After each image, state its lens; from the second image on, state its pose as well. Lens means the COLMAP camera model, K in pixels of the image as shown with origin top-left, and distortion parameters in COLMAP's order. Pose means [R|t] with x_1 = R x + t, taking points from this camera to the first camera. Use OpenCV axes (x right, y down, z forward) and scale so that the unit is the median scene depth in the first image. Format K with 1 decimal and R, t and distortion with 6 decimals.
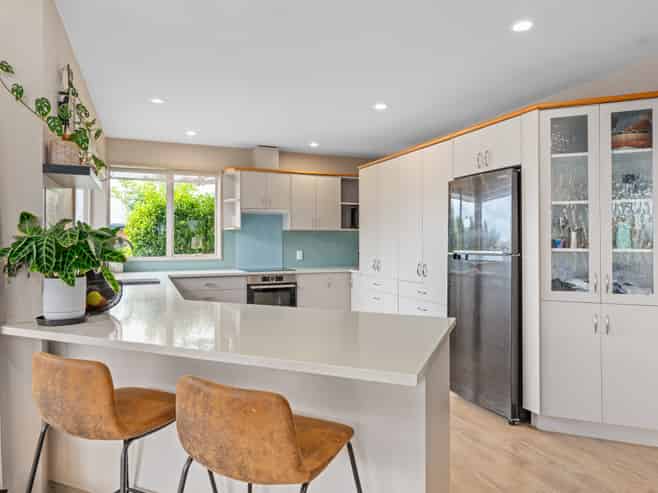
lens RADIAL K [[437.1, 0, 329.5], [0, 437.1, 245.2], [0, 0, 1]] dist [0.003520, -0.001898]
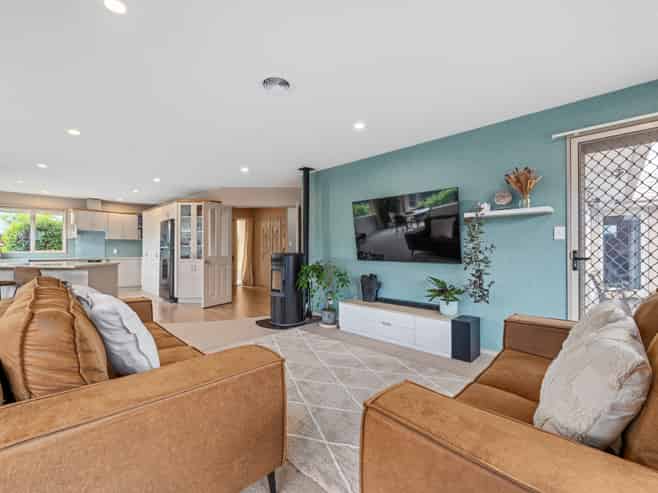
lens RADIAL K [[289.9, 0, 331.1], [0, 289.9, 249.2], [0, 0, 1]] dist [-0.011166, -0.000608]
pose [[0.916634, 0.004700, 0.399699, 0.380611], [-0.000358, 0.999940, -0.010937, 0.032029], [-0.399727, 0.009882, 0.916581, -0.776713]]
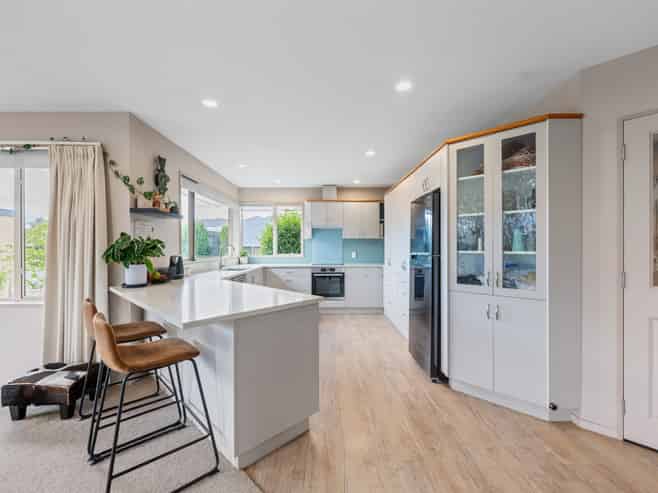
lens RADIAL K [[289.9, 0, 330.9], [0, 289.9, 250.0], [0, 0, 1]] dist [-0.011166, -0.000608]
pose [[0.930185, 0.002264, -0.367084, 0.268969], [-0.000441, 0.999987, 0.005049, 0.000594], [0.367091, -0.004534, 0.930174, 0.038559]]
